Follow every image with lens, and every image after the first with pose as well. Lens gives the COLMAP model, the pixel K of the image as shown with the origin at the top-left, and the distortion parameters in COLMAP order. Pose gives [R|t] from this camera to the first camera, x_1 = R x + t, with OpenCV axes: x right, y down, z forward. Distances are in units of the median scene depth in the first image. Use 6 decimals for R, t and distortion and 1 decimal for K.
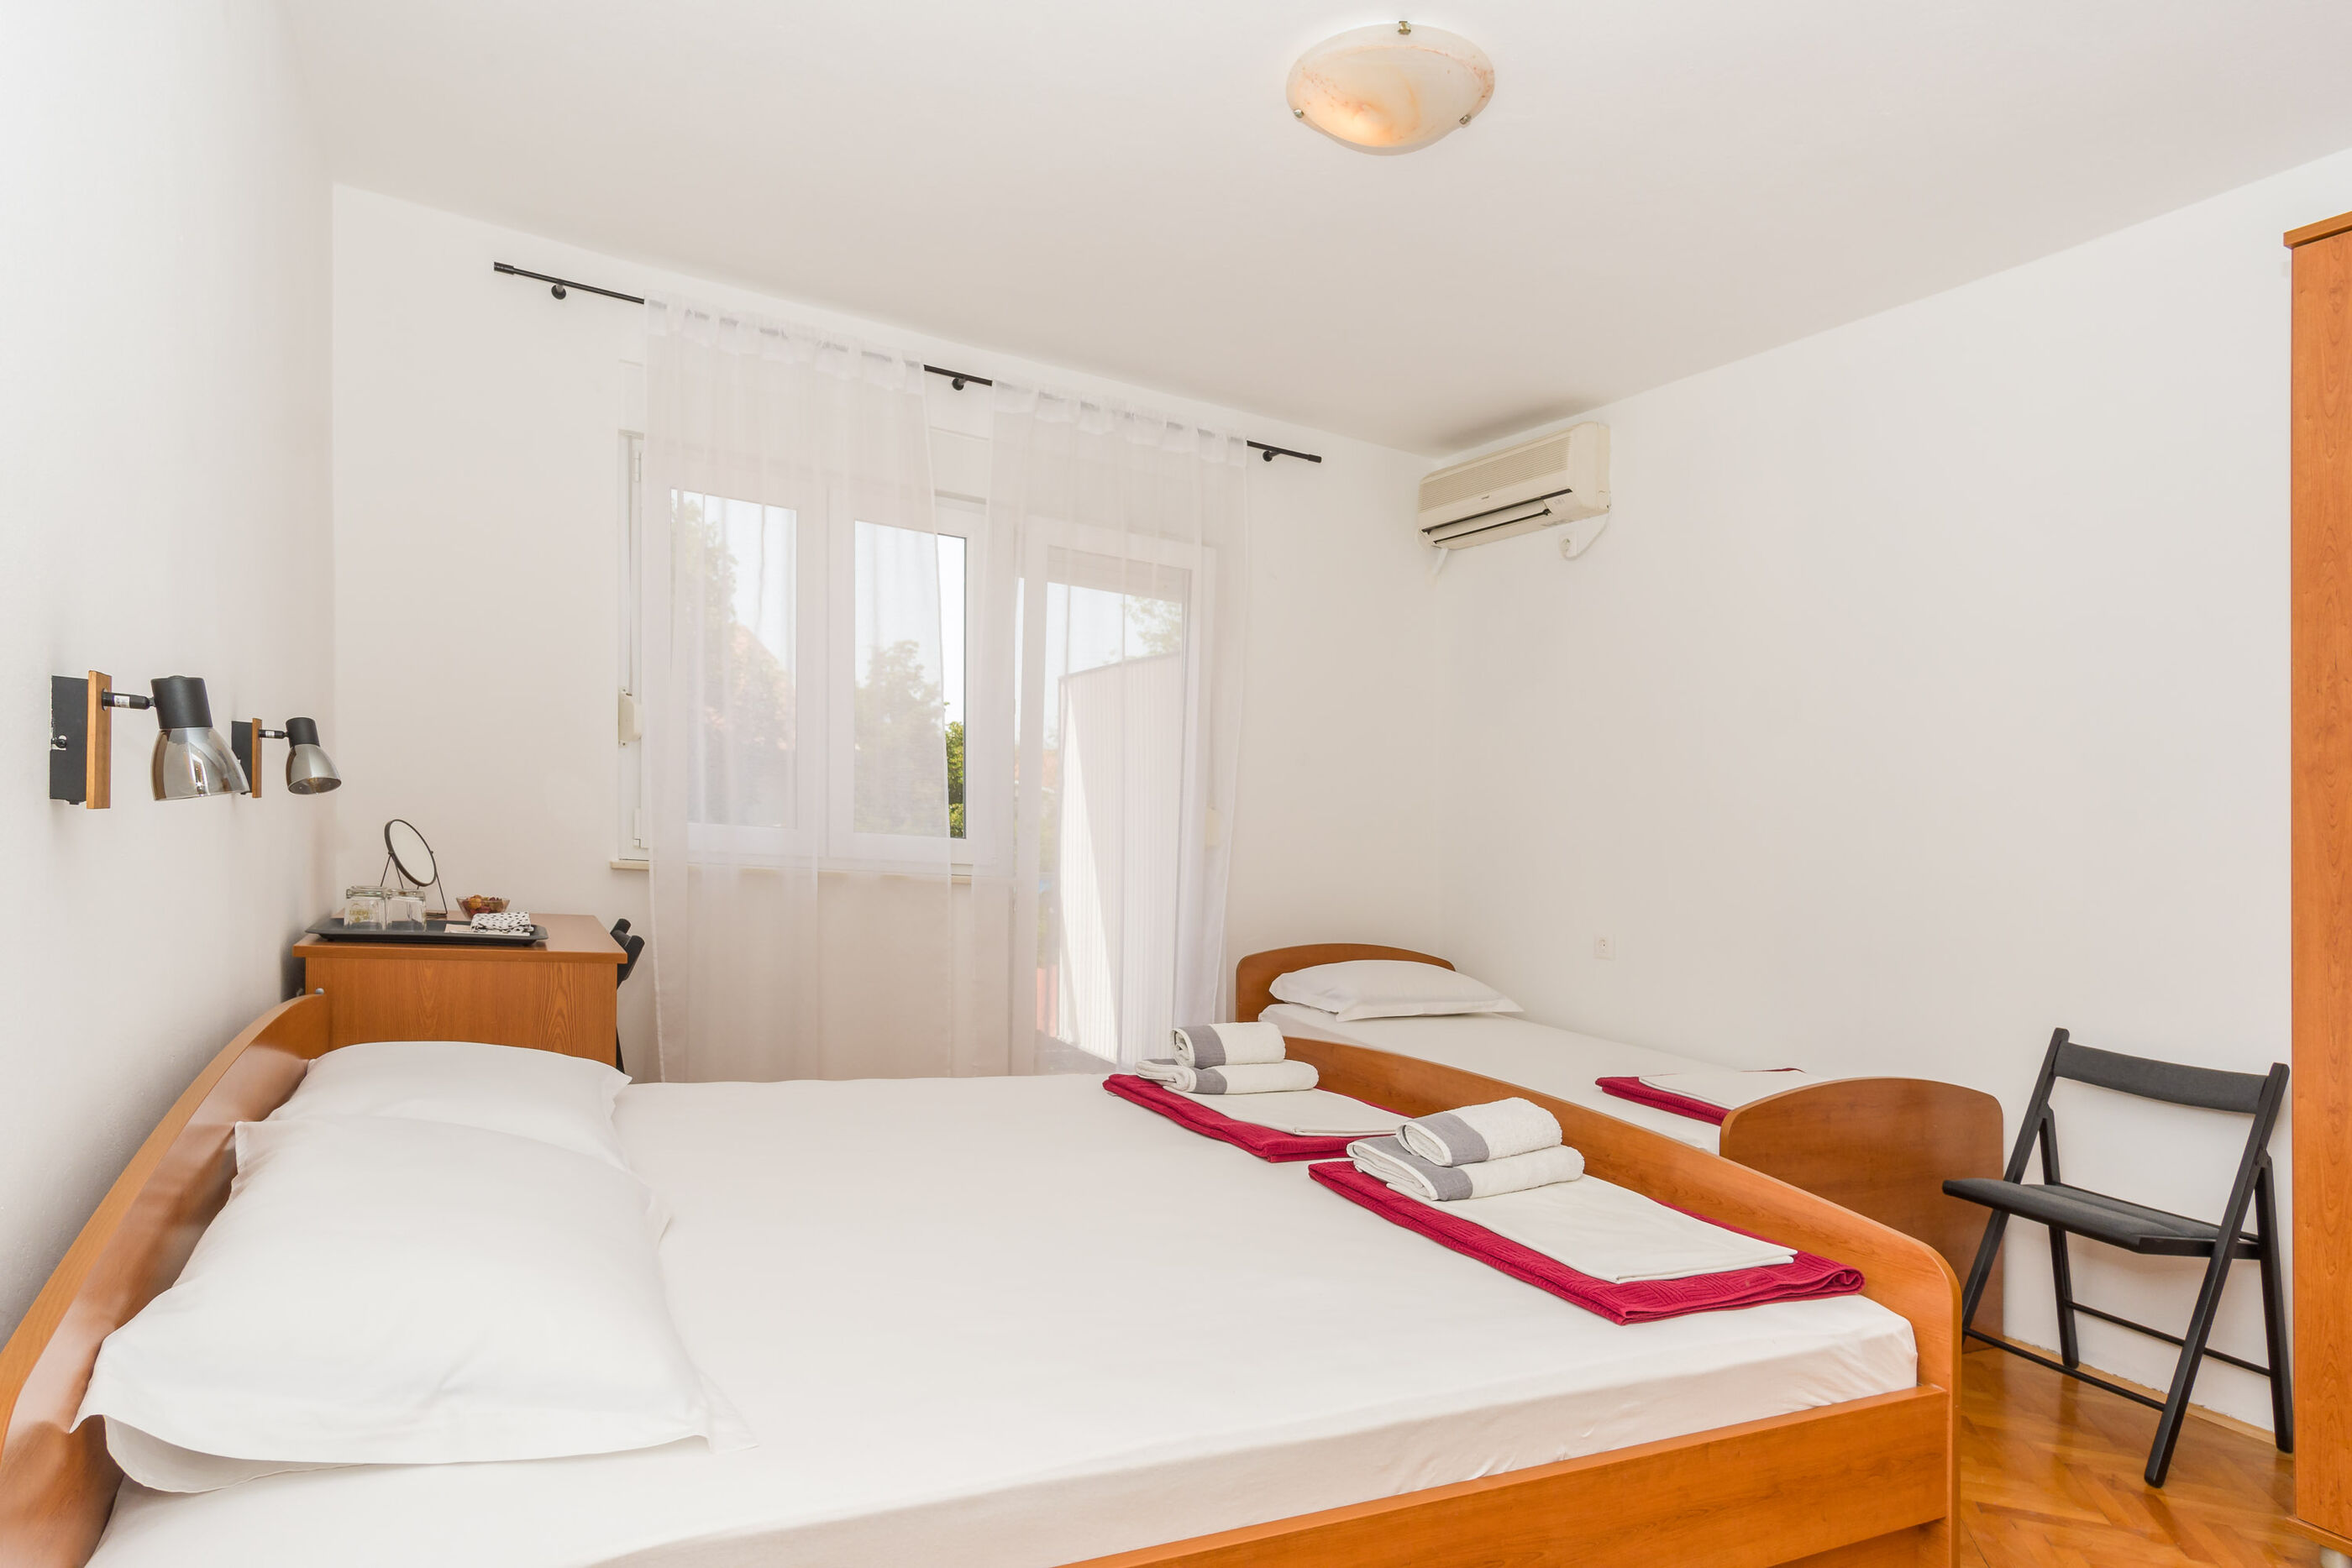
lens RADIAL K [[1313.7, 0, 1175.8], [0, 1313.7, 809.1], [0, 0, 1]] dist [0.023381, 0.000098]
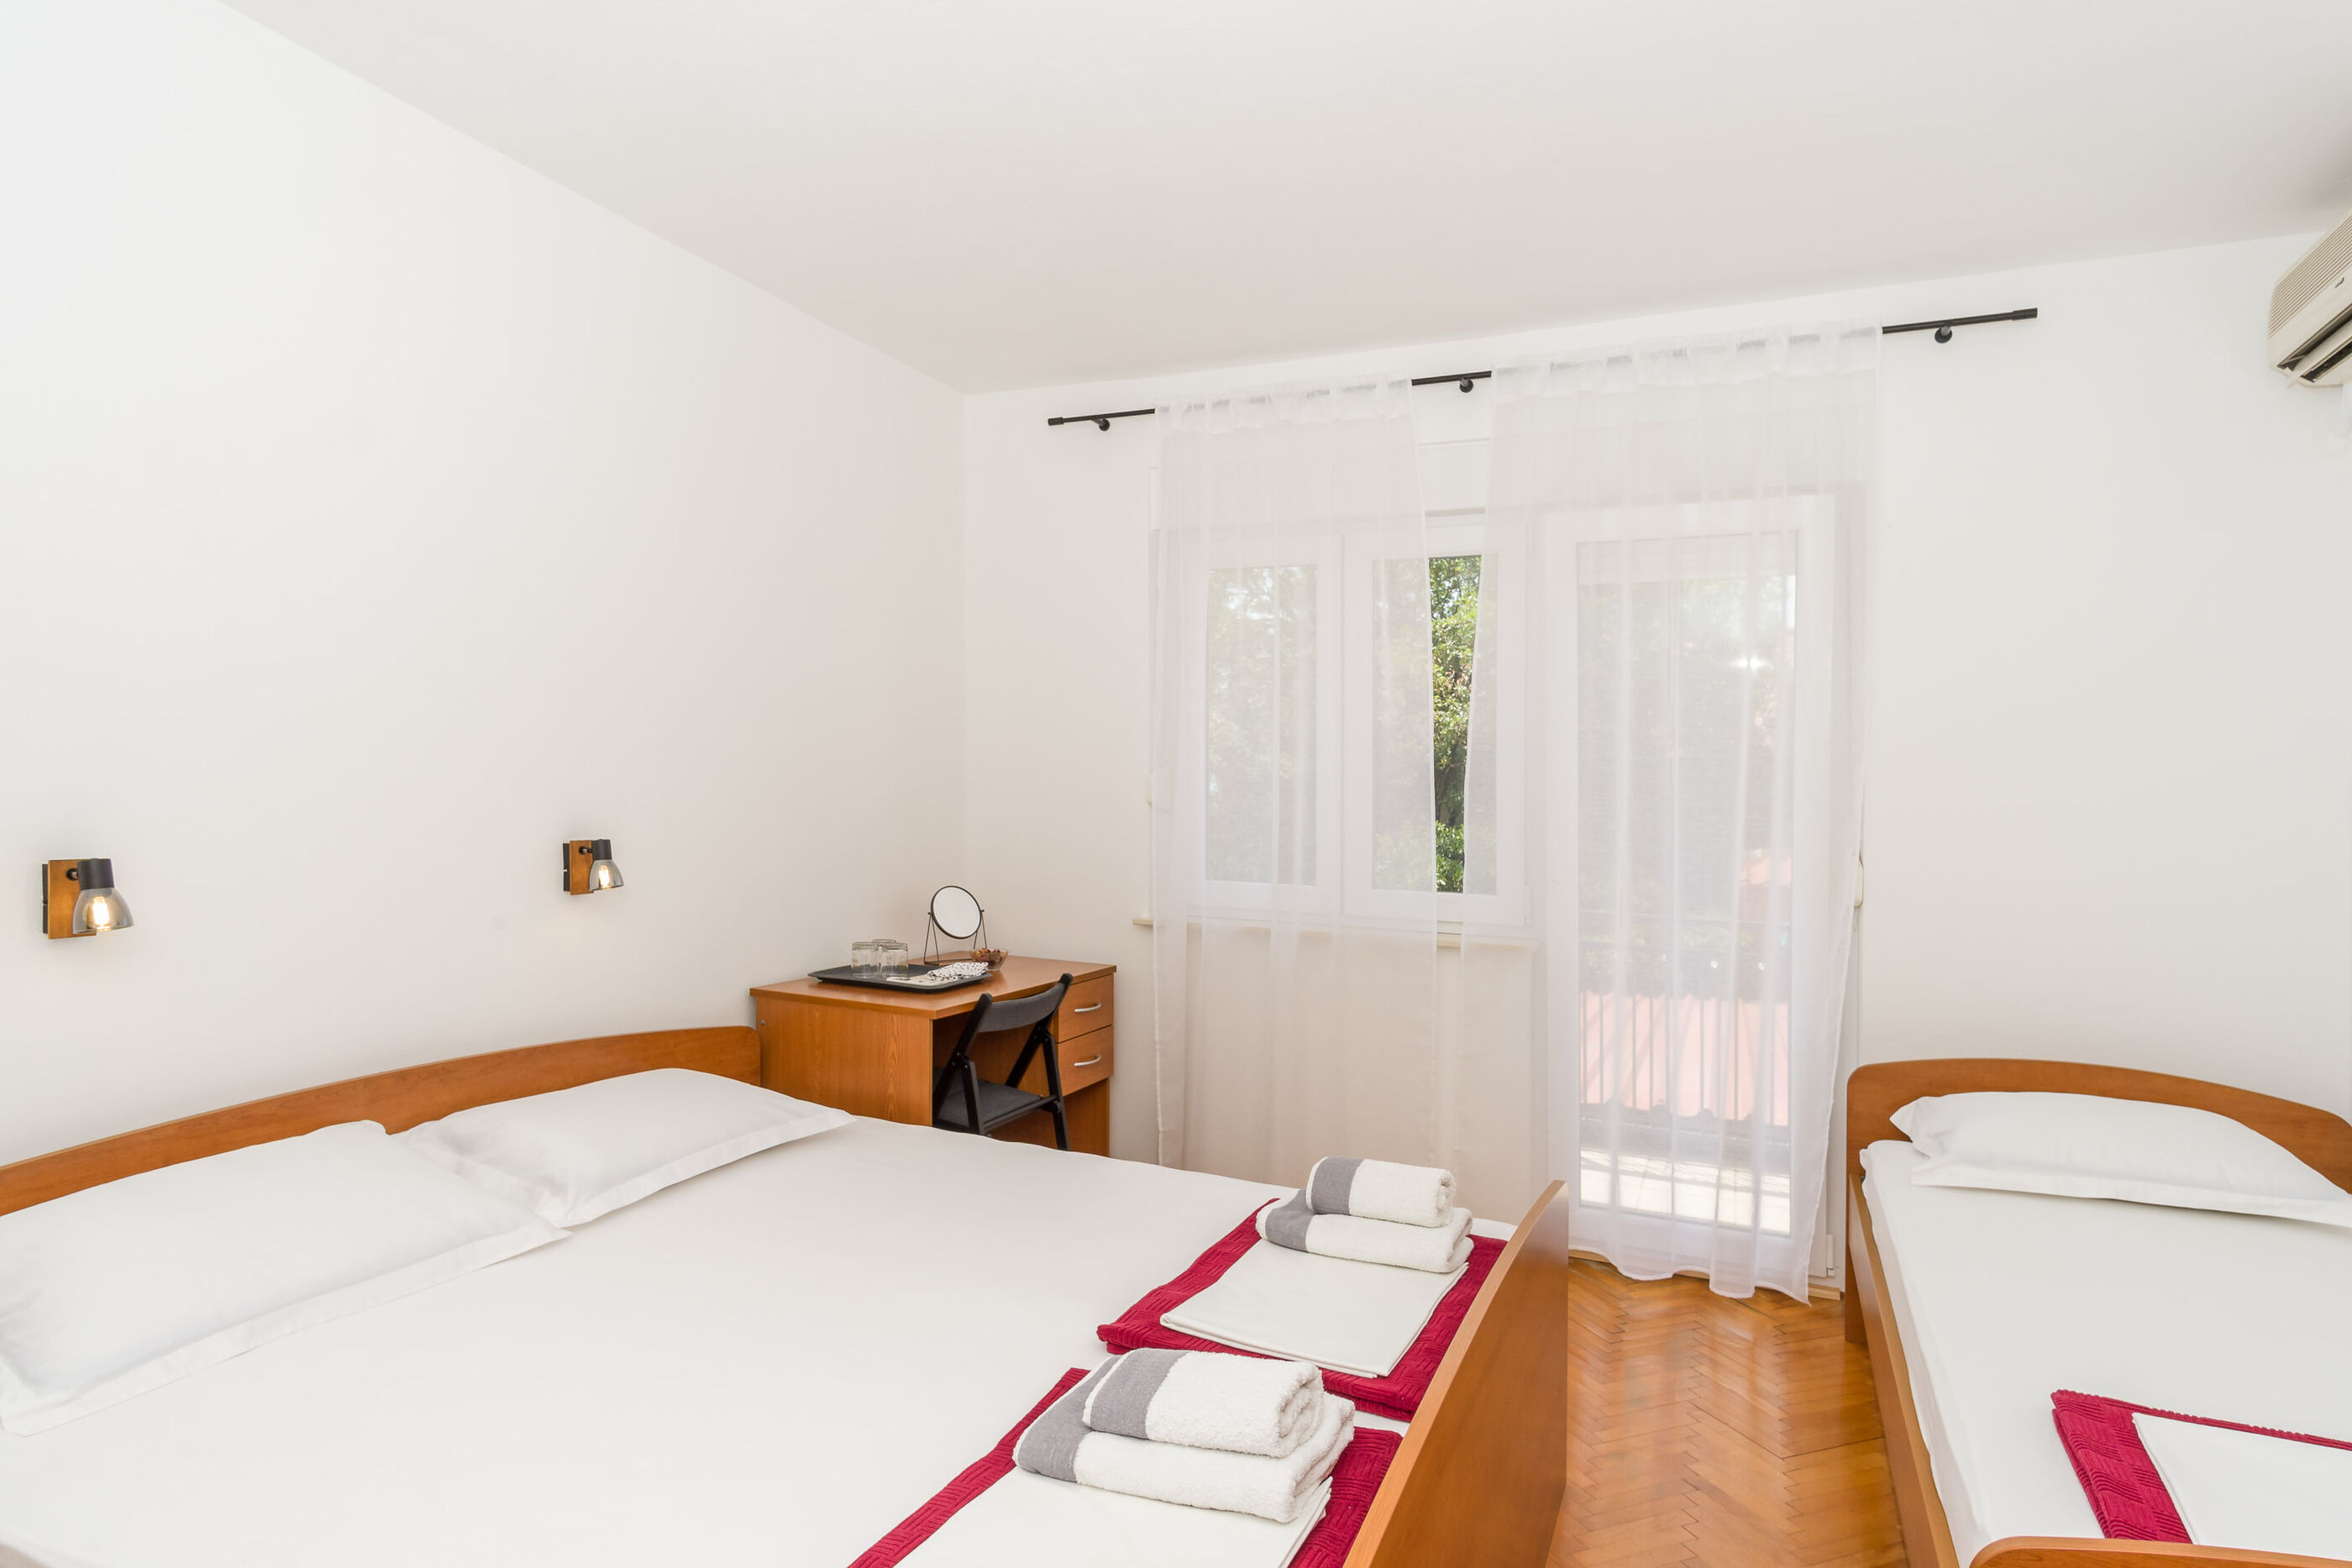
lens RADIAL K [[1313.7, 0, 1175.8], [0, 1313.7, 809.1], [0, 0, 1]] dist [0.023381, 0.000098]
pose [[0.616963, -0.036823, -0.786130, 0.427600], [0.036421, 0.999170, -0.018219, -0.027350], [0.786149, -0.017391, 0.617792, 0.302412]]
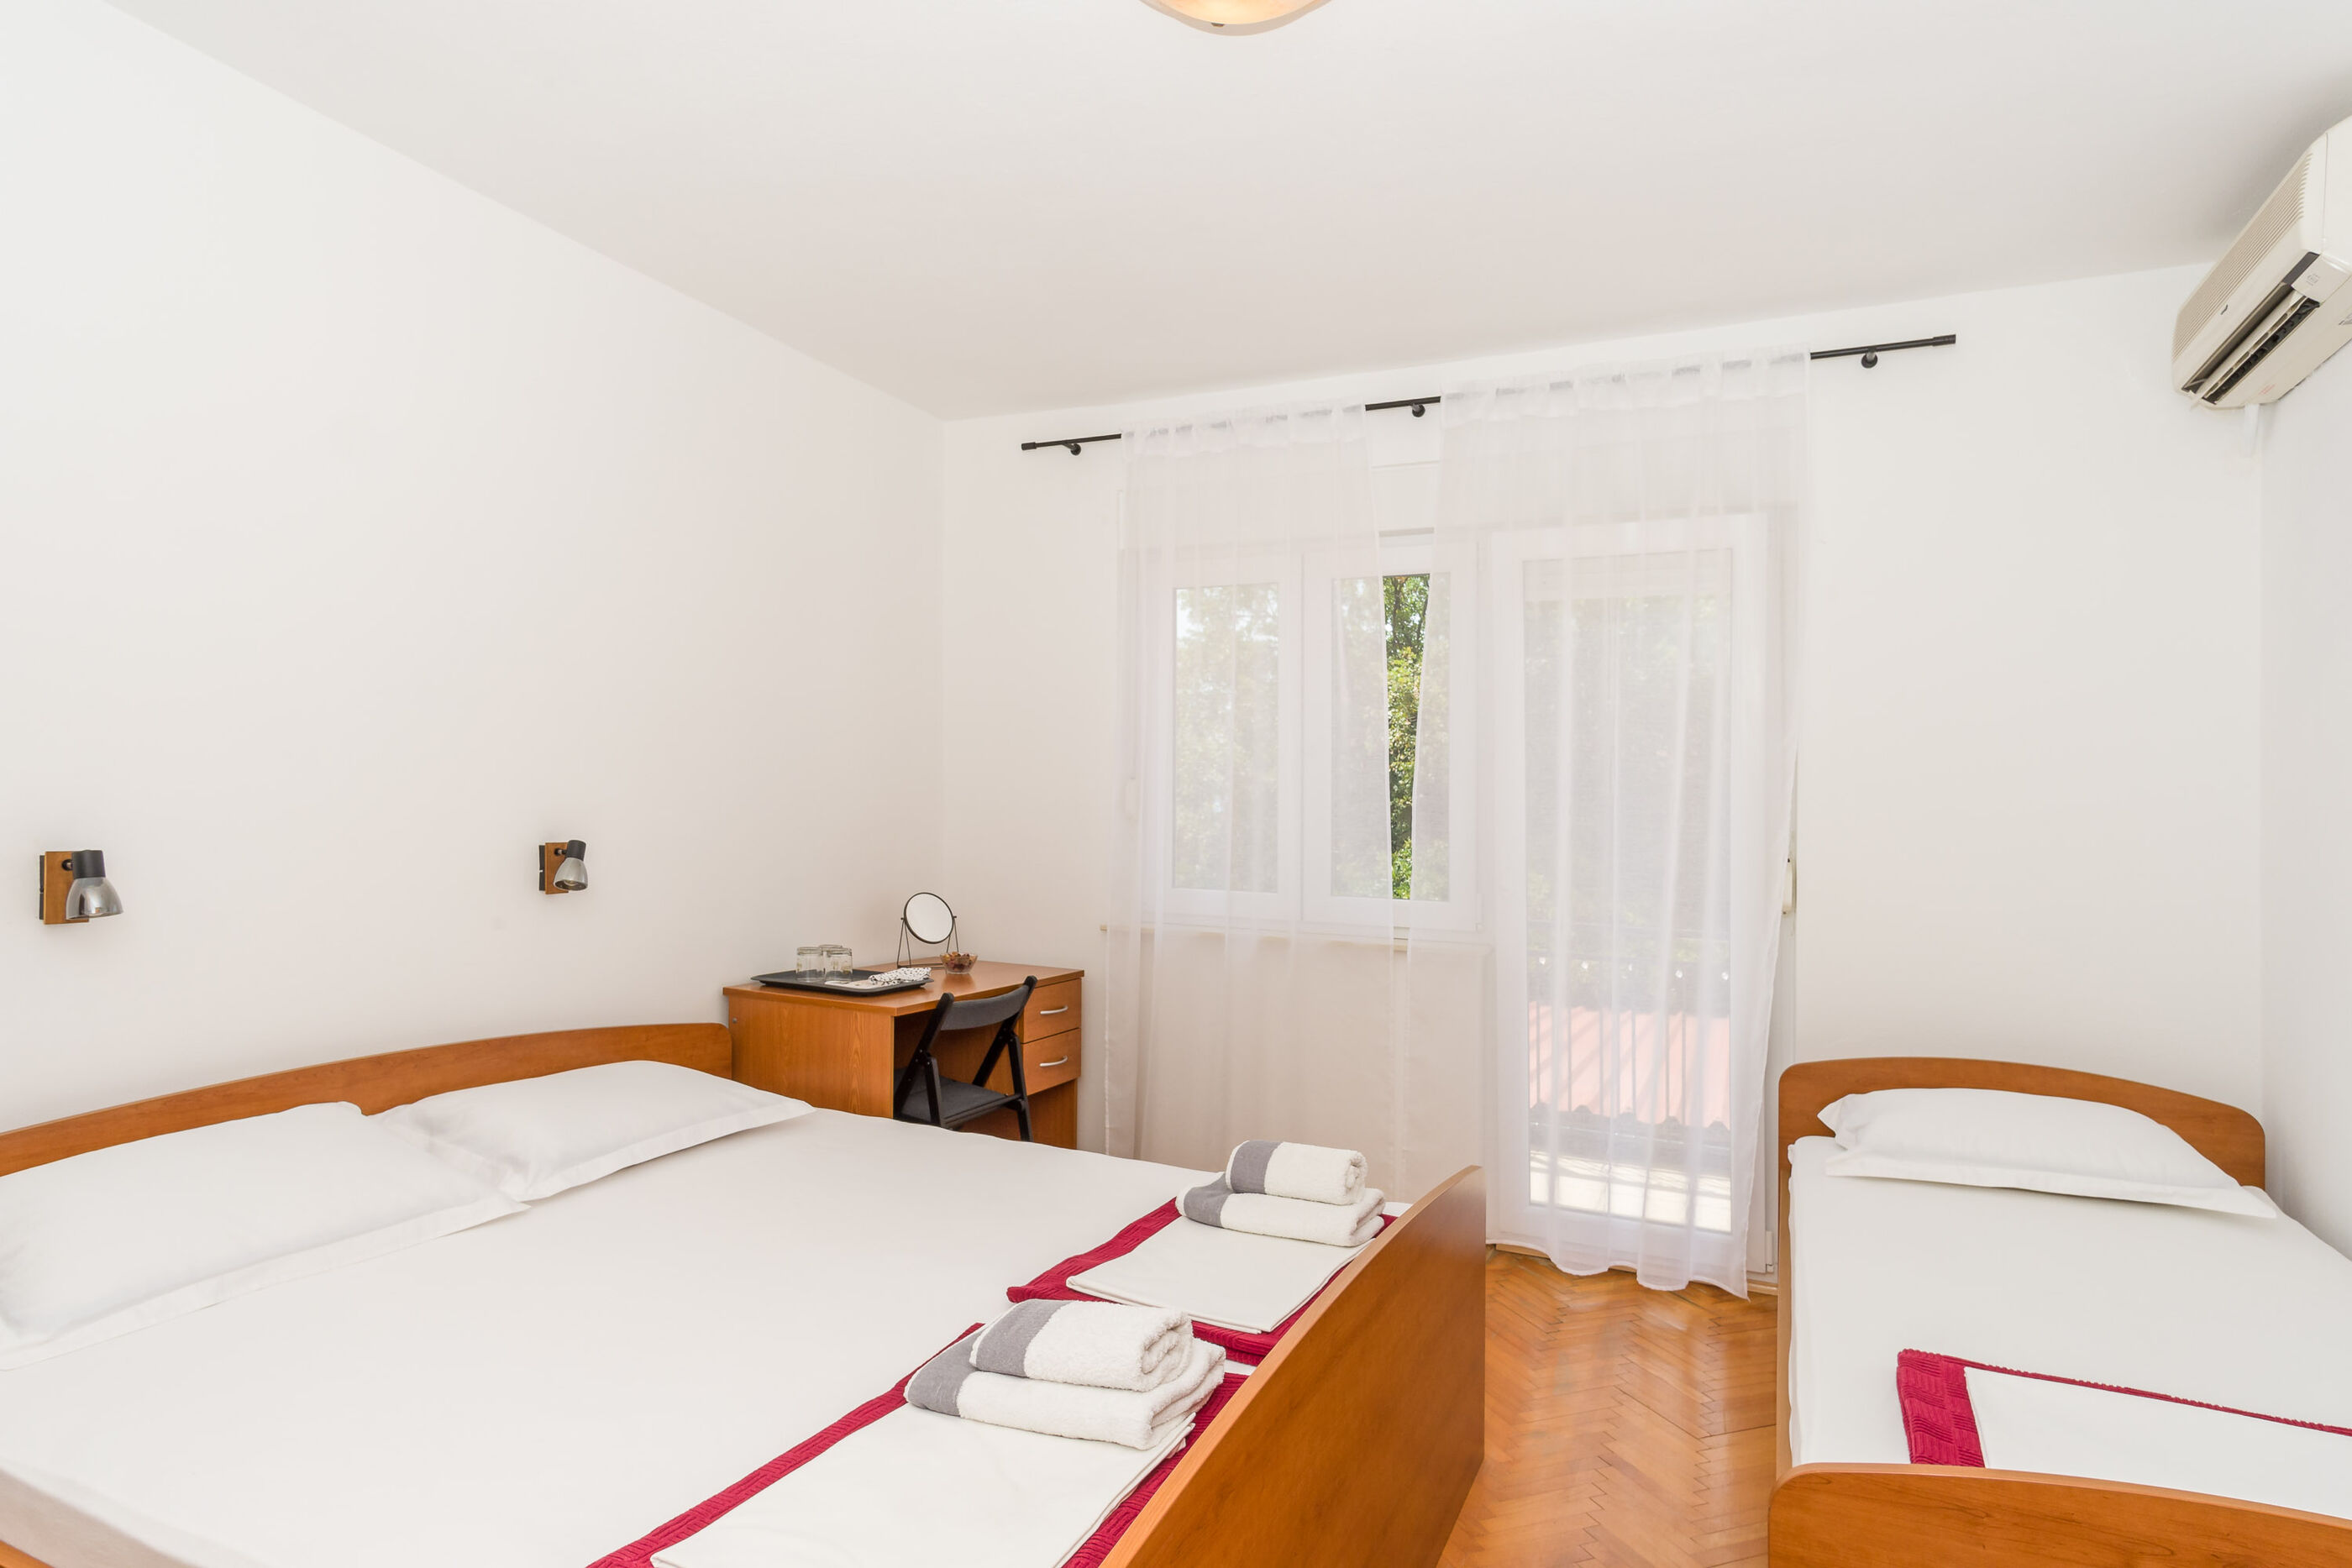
lens RADIAL K [[1313.7, 0, 1175.8], [0, 1313.7, 809.1], [0, 0, 1]] dist [0.023381, 0.000098]
pose [[0.603643, -0.050800, -0.795634, 0.480375], [0.035374, 0.998692, -0.036926, -0.014093], [0.796469, -0.005855, 0.604650, 0.316398]]
